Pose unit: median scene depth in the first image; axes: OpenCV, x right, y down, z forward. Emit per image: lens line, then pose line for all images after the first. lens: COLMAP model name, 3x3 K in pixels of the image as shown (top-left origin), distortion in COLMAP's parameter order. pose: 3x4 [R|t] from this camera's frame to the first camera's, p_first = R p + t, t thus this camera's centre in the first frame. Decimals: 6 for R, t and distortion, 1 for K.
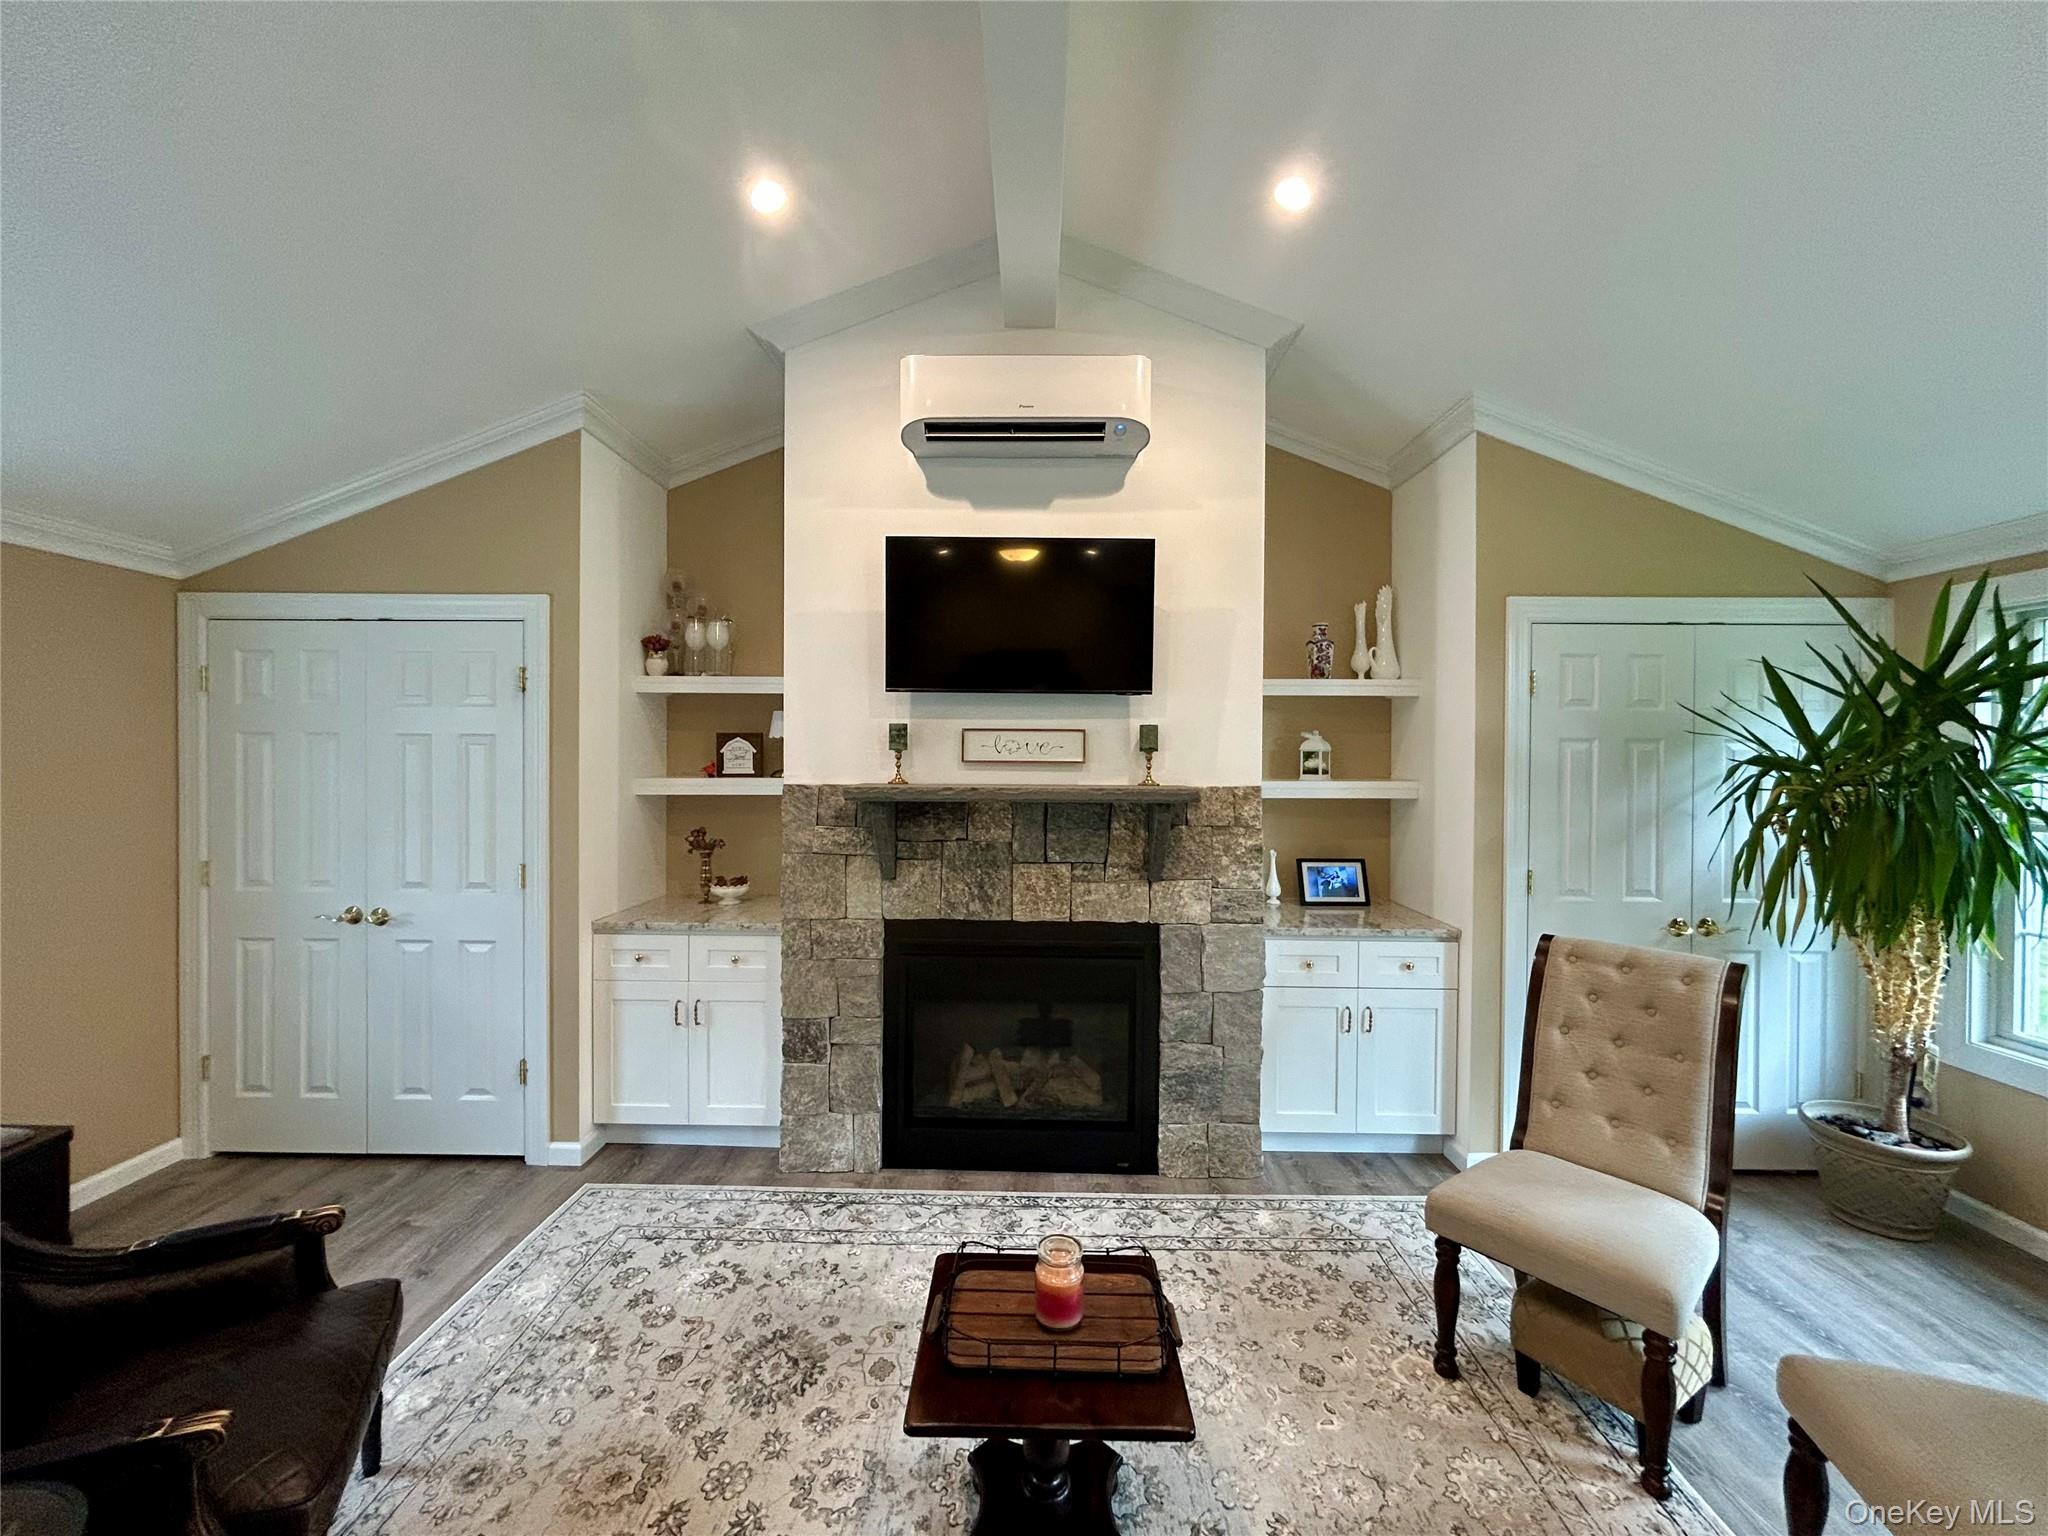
lens RADIAL K [[826.1, 0, 1011.0], [0, 826.1, 769.6], [0, 0, 1]] dist [0.003056, -0.000179]
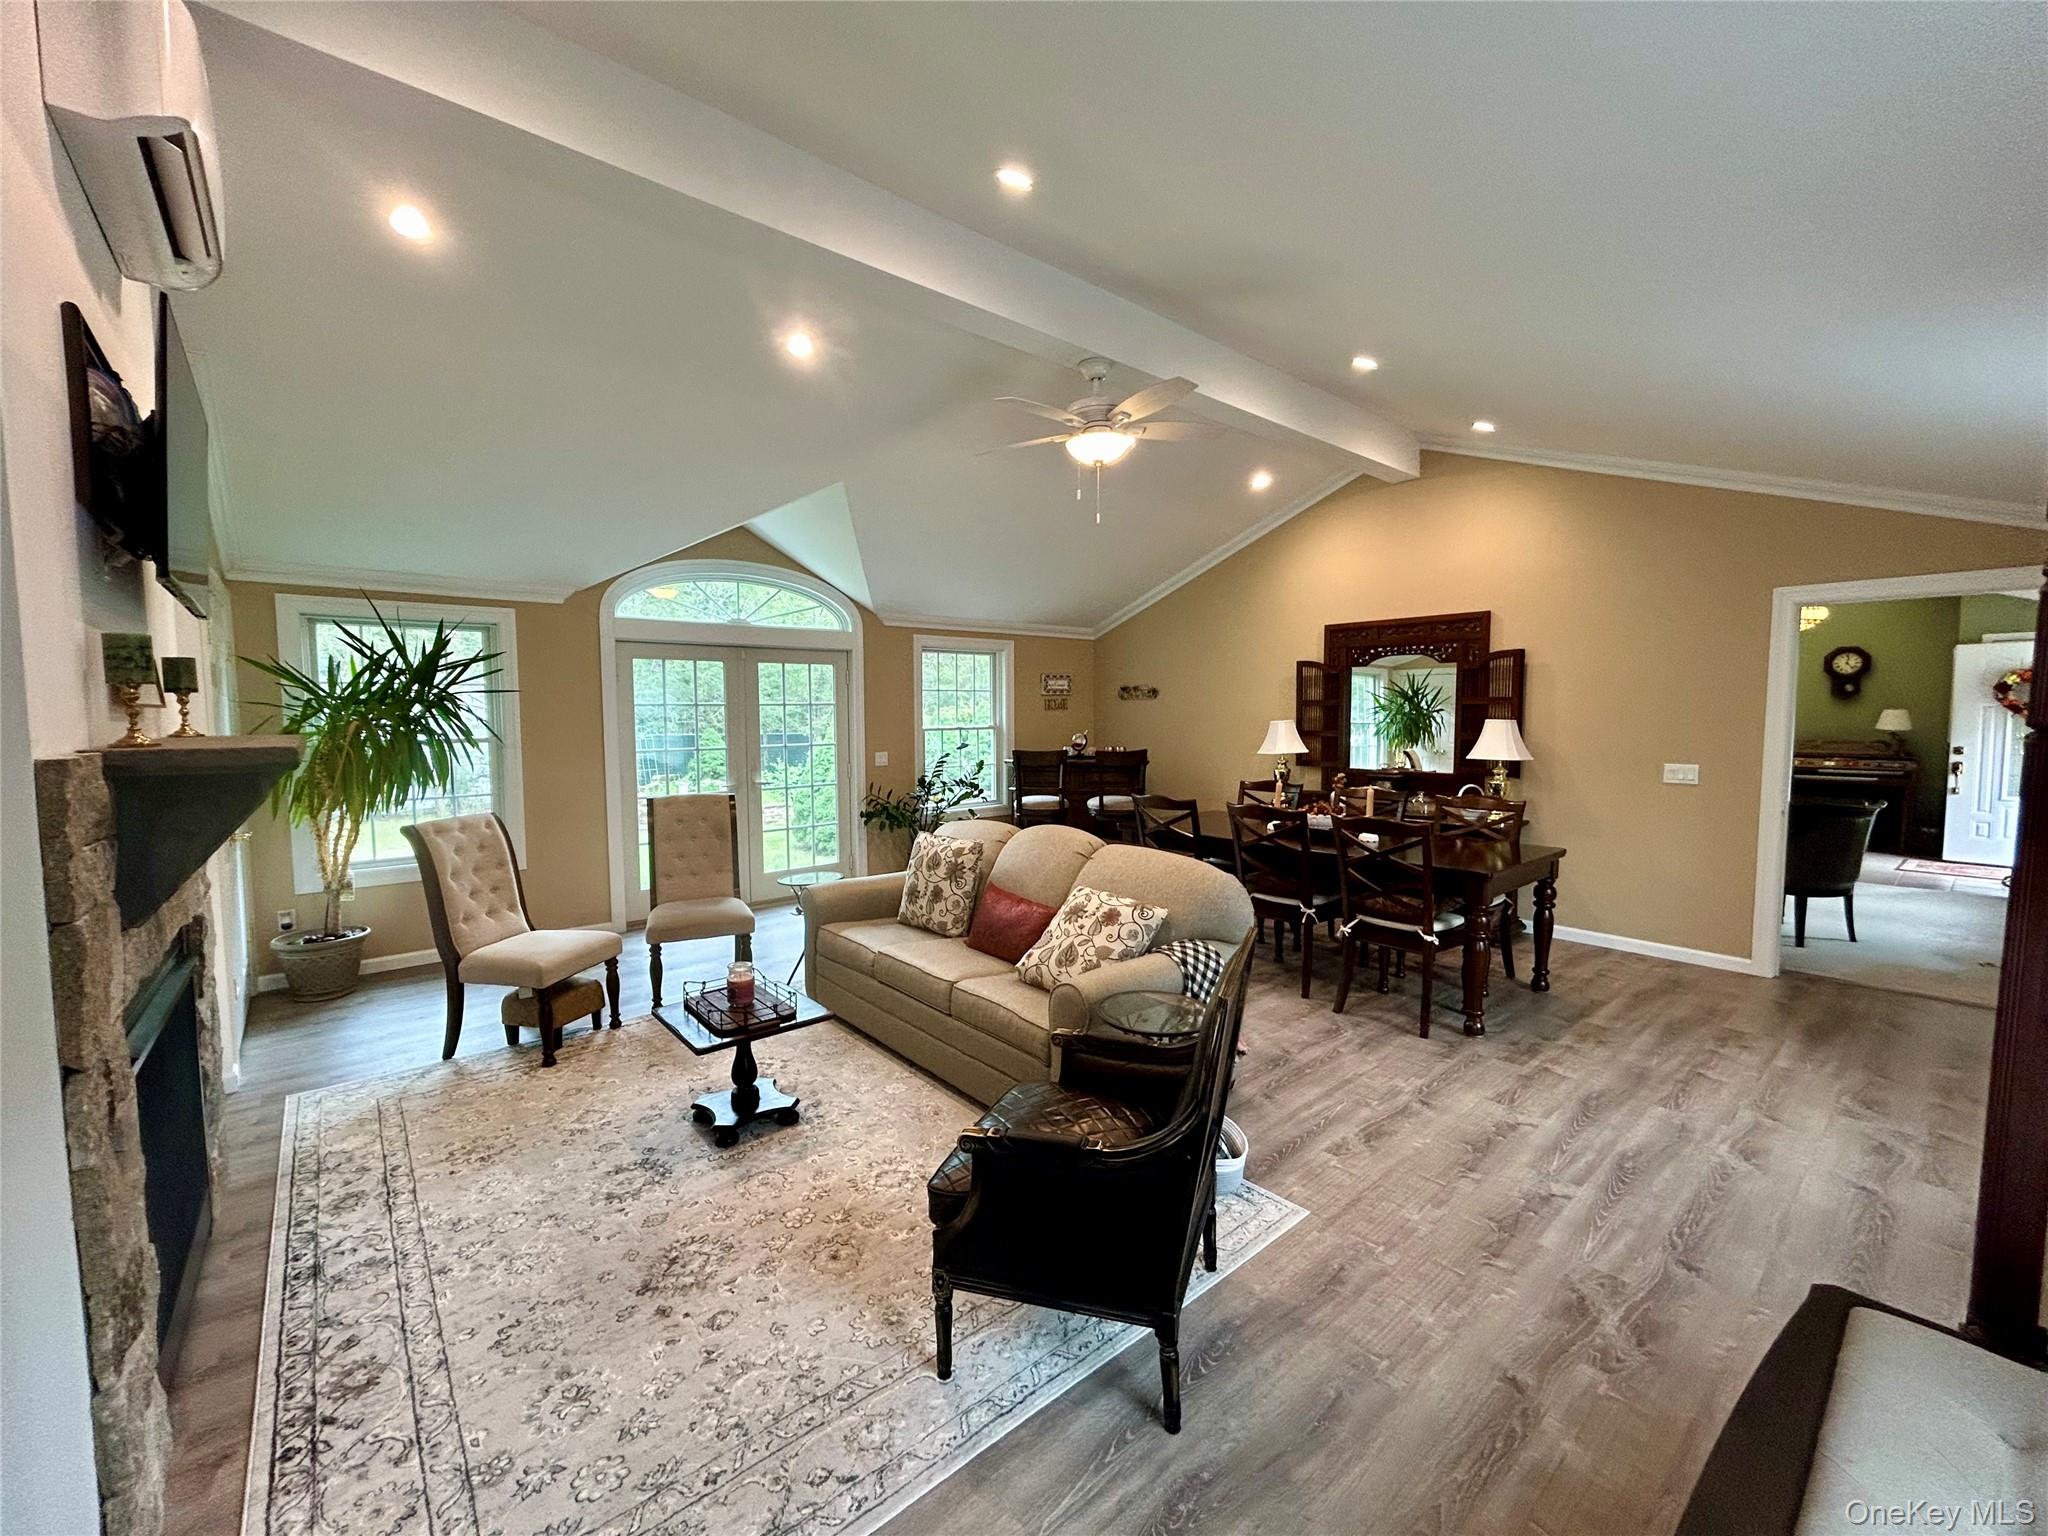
lens RADIAL K [[826.1, 0, 1029.1], [0, 826.1, 759.6], [0, 0, 1]] dist [0.003056, -0.000179]
pose [[-0.664168, -0.050952, 0.745845, -1.022036], [0.007481, 0.997172, 0.074783, -0.016164], [-0.747545, 0.055249, -0.661909, 1.008974]]
